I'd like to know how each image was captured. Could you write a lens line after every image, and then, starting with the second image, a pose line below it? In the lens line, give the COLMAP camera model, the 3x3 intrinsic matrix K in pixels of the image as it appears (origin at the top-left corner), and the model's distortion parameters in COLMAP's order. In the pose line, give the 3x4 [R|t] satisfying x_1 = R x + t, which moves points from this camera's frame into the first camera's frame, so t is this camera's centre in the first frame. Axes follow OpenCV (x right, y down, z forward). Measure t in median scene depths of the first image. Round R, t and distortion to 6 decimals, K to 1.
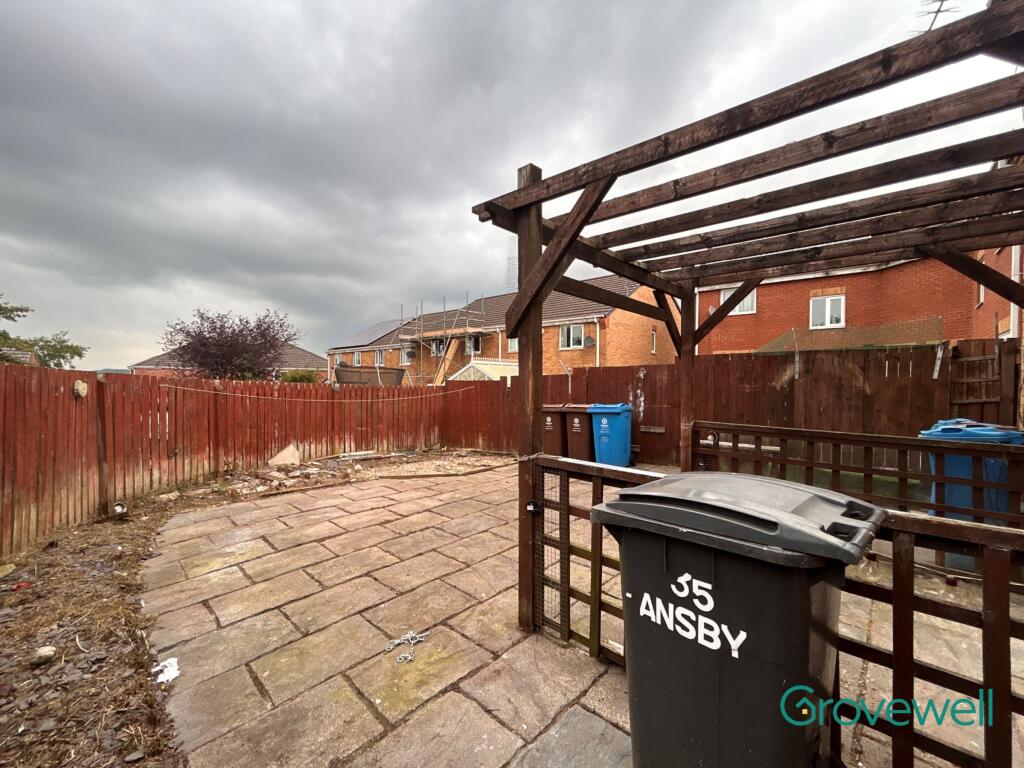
lens RADIAL K [[419.6, 0, 512.0], [0, 419.6, 384.0], [0, 0, 1]] dist [0.003110, 0.000360]
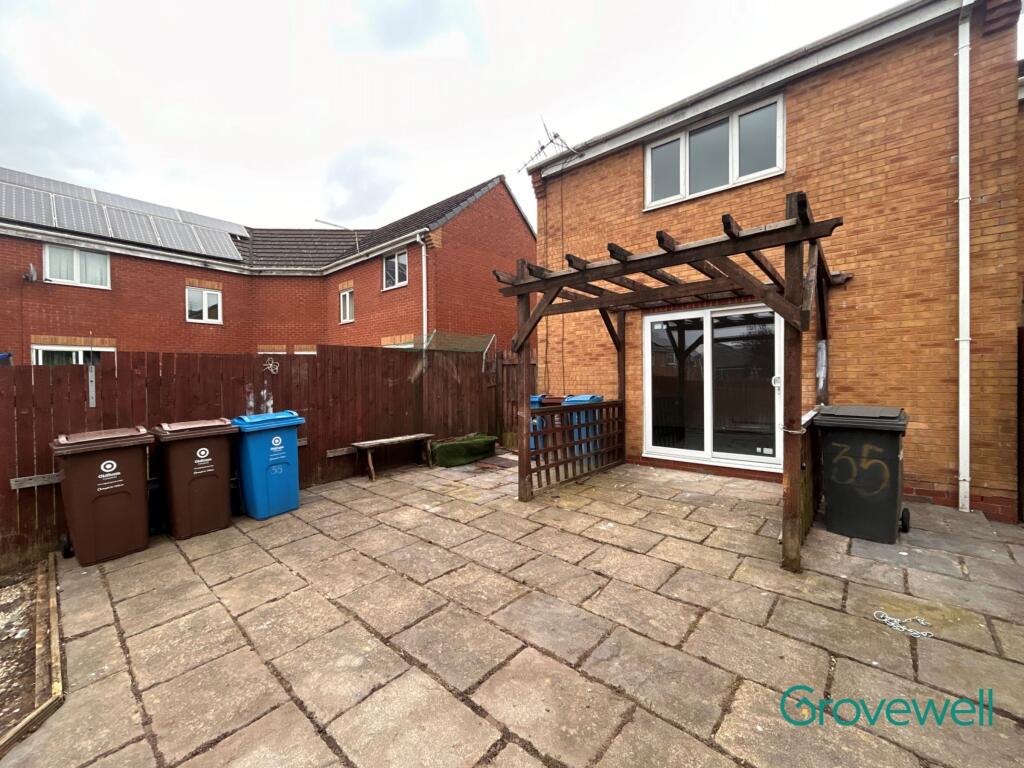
lens RADIAL K [[419.6, 0, 512.0], [0, 419.6, 384.0], [0, 0, 1]] dist [0.003110, 0.000360]
pose [[-0.036477, -0.021433, 0.999105, -0.527170], [0.023976, 0.999463, 0.022316, -0.002072], [-0.999047, 0.024769, -0.035944, 0.853874]]
